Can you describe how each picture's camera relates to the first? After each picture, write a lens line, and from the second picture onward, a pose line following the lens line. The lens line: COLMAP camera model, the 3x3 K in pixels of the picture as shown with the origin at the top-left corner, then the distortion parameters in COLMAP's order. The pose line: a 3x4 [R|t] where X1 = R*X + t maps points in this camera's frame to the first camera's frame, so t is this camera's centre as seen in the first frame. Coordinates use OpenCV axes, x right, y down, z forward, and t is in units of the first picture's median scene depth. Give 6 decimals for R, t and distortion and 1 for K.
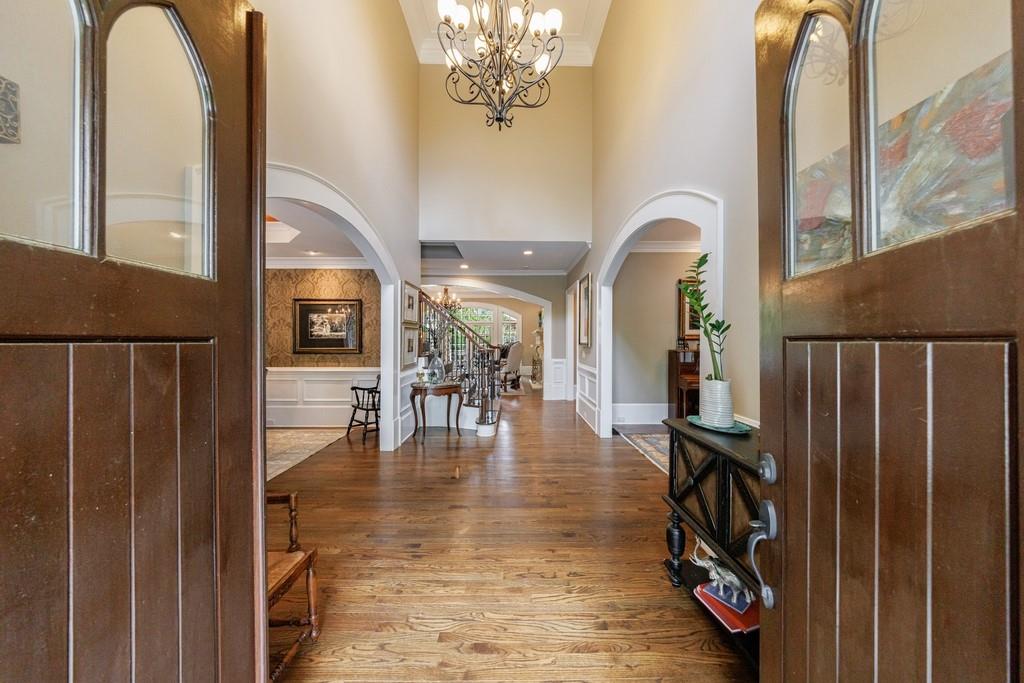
lens RADIAL K [[313.3, 0, 513.9], [0, 313.3, 341.3], [0, 0, 1]] dist [-0.008904, -0.000049]
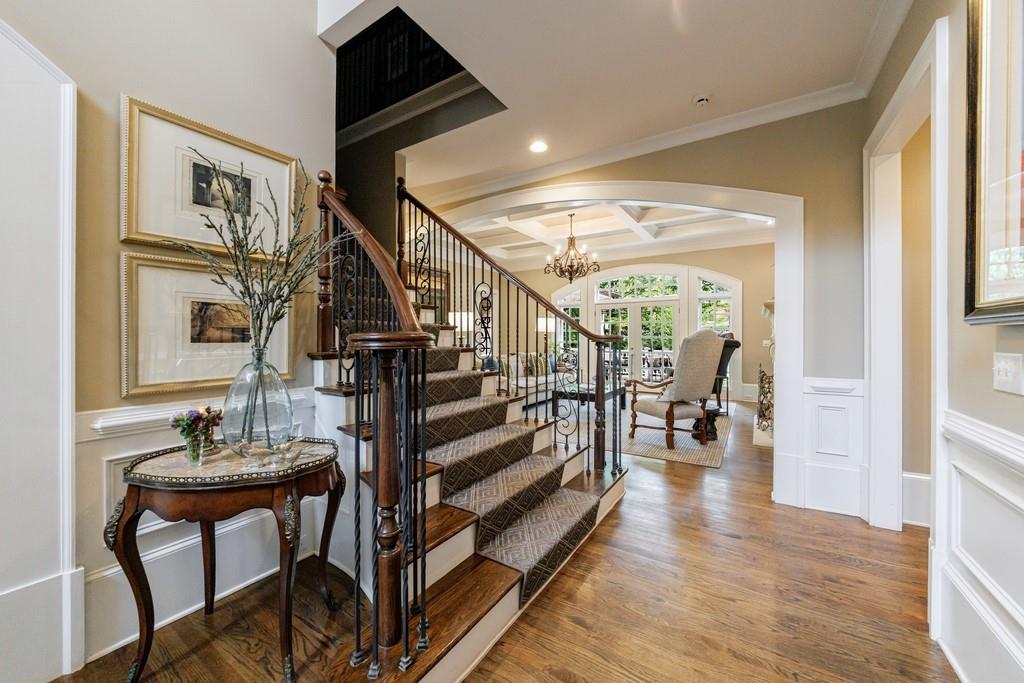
lens RADIAL K [[381.6, 0, 508.7], [0, 381.6, 340.1], [0, 0, 1]] dist [0.013545, 0.000232]
pose [[0.839216, 0.002667, -0.543792, 0.077946], [-0.000142, 0.999989, 0.004686, 0.014138], [0.543799, -0.003856, 0.839207, 0.480595]]
